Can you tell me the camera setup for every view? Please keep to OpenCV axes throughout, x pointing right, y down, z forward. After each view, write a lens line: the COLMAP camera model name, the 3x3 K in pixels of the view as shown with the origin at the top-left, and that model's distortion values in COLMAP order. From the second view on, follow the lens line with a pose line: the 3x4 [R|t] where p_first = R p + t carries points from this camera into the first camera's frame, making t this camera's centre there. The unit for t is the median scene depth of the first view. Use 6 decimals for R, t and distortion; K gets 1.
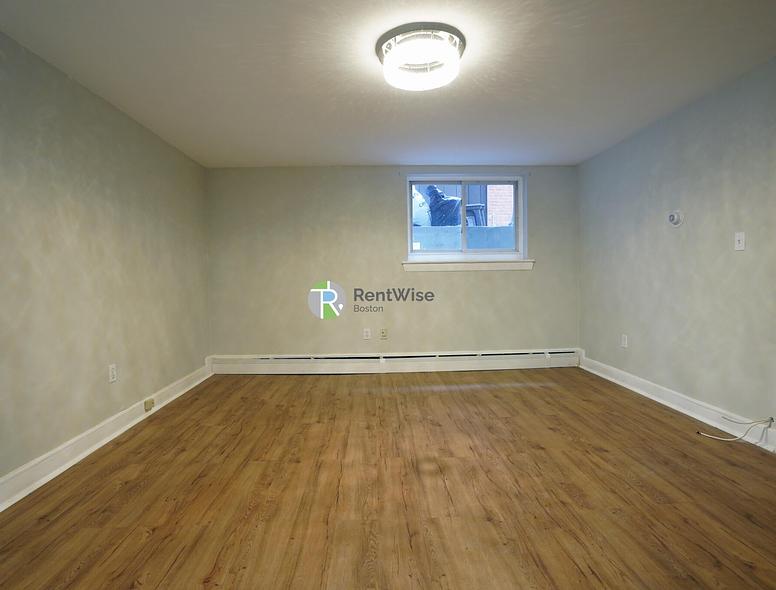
lens RADIAL K [[418.5, 0, 388.0], [0, 418.5, 295.0], [0, 0, 1]] dist [-0.061988, 0.030334]
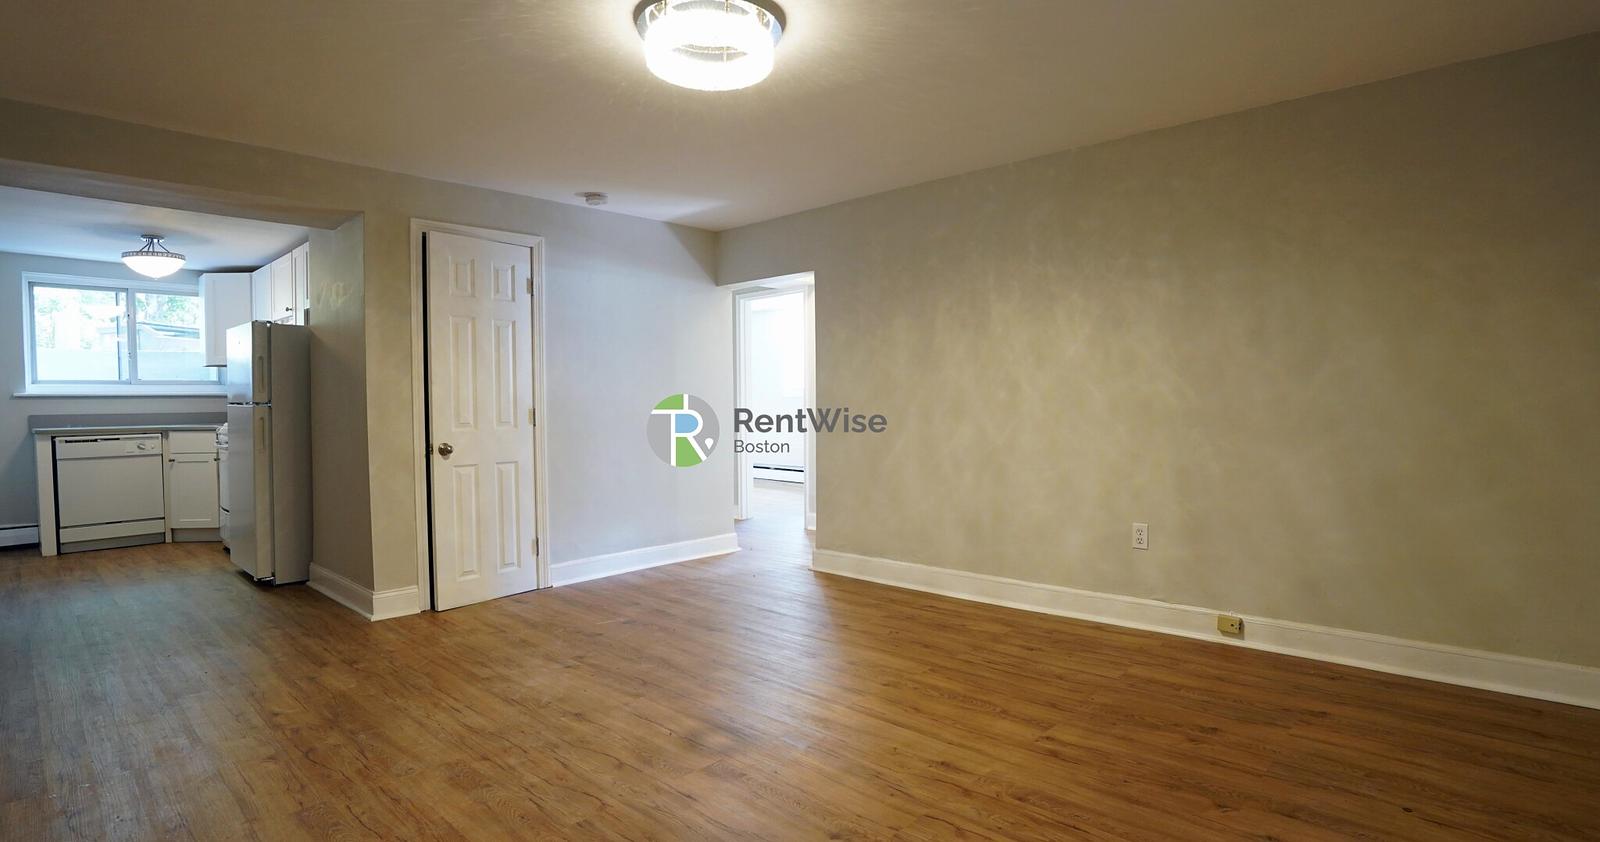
lens RADIAL K [[787.3, 0, 788.3], [0, 787.3, 422.3], [0, 0, 1]] dist [-0.062816, 0.030444]
pose [[-0.727813, 0.043431, -0.684399, 0.720462], [-0.007621, 0.997419, 0.071398, -0.096889], [0.685733, 0.057180, -0.725603, 1.762732]]
